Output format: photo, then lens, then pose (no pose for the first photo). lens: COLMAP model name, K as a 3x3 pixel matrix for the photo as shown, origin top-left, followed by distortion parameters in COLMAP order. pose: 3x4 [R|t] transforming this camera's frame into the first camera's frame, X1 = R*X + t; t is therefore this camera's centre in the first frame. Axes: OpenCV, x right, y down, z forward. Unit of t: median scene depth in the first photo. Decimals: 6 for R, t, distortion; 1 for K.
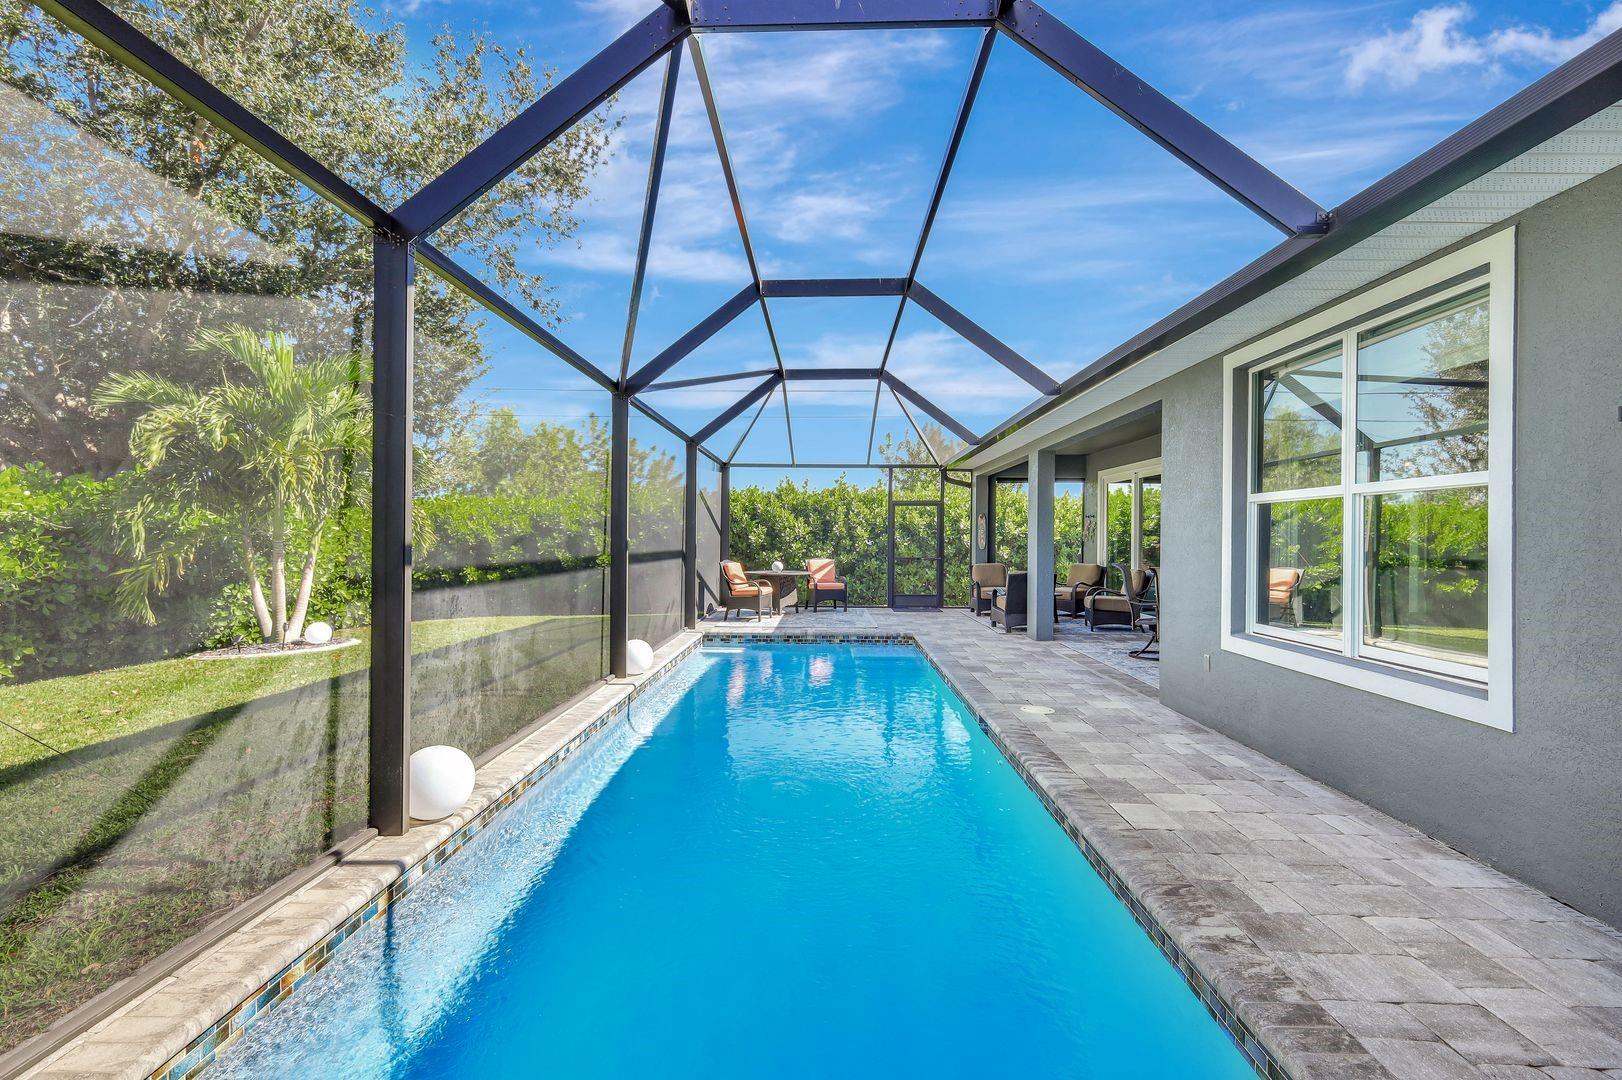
lens RADIAL K [[703.2, 0, 819.5], [0, 703.2, 529.5], [0, 0, 1]] dist [0.002270, 0.000304]
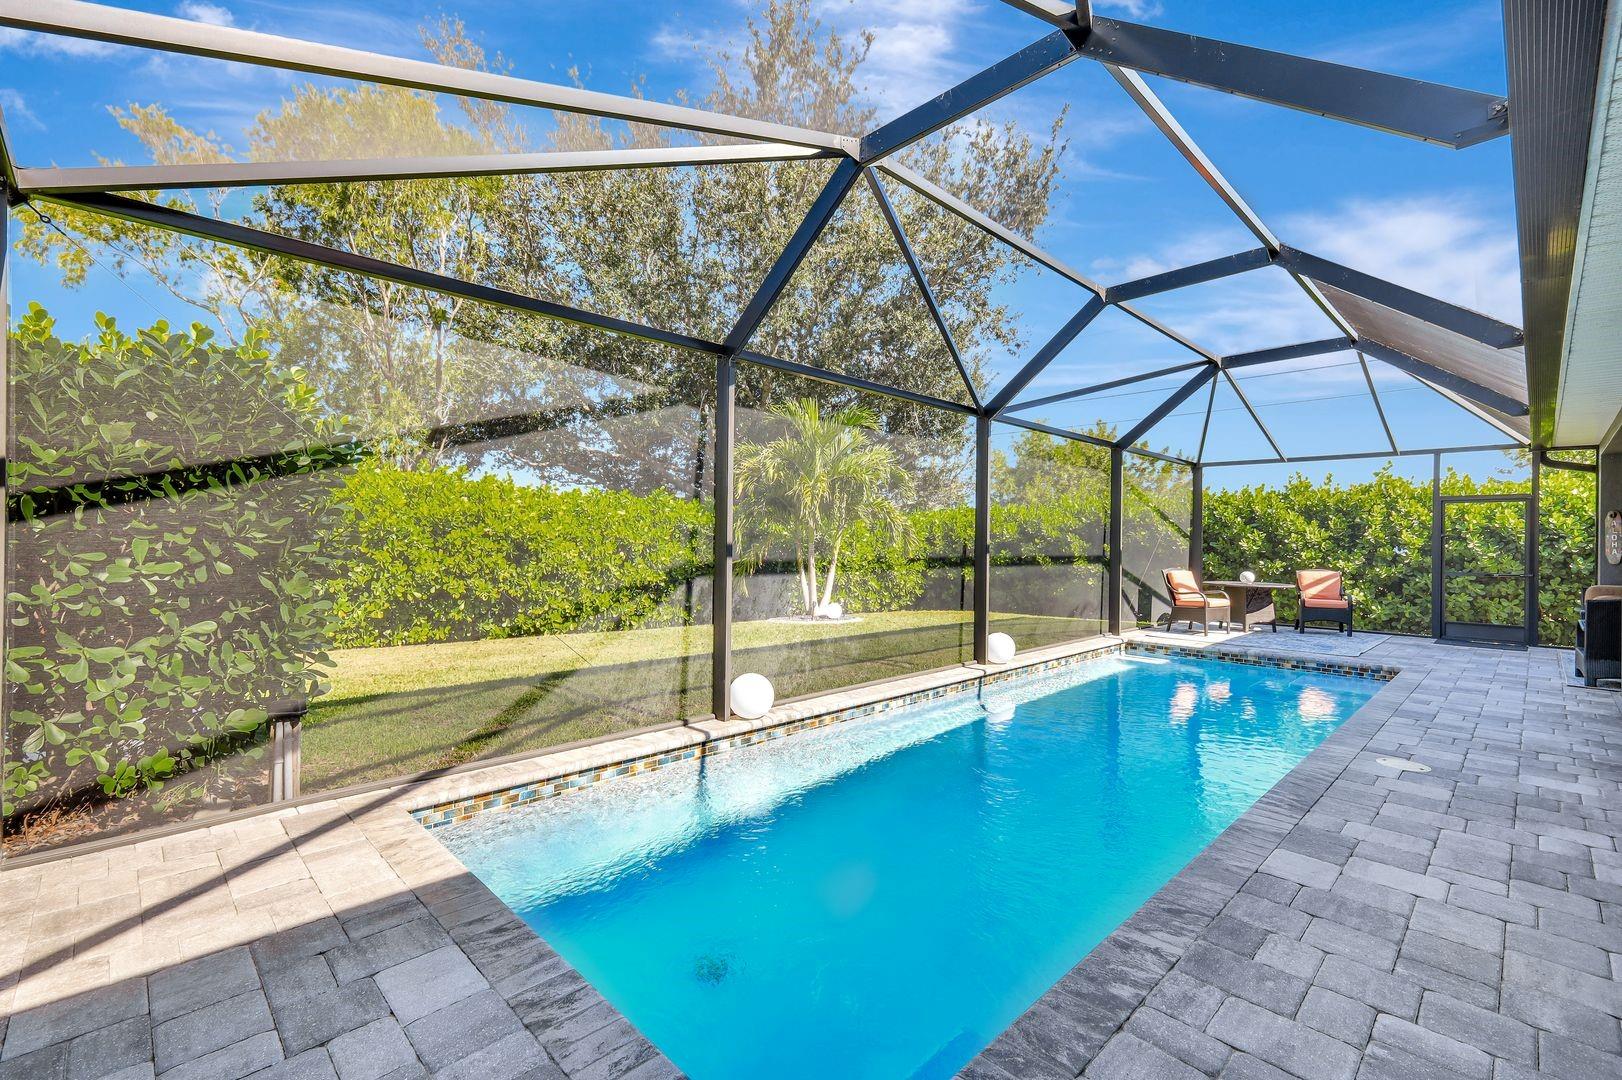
lens RADIAL K [[703.2, 0, 819.5], [0, 703.2, 529.5], [0, 0, 1]] dist [0.002270, 0.000304]
pose [[0.718671, -0.008343, -0.695300, 0.199456], [0.001776, 0.999947, -0.010163, 0.001235], [0.695348, 0.006069, 0.718648, -0.006613]]
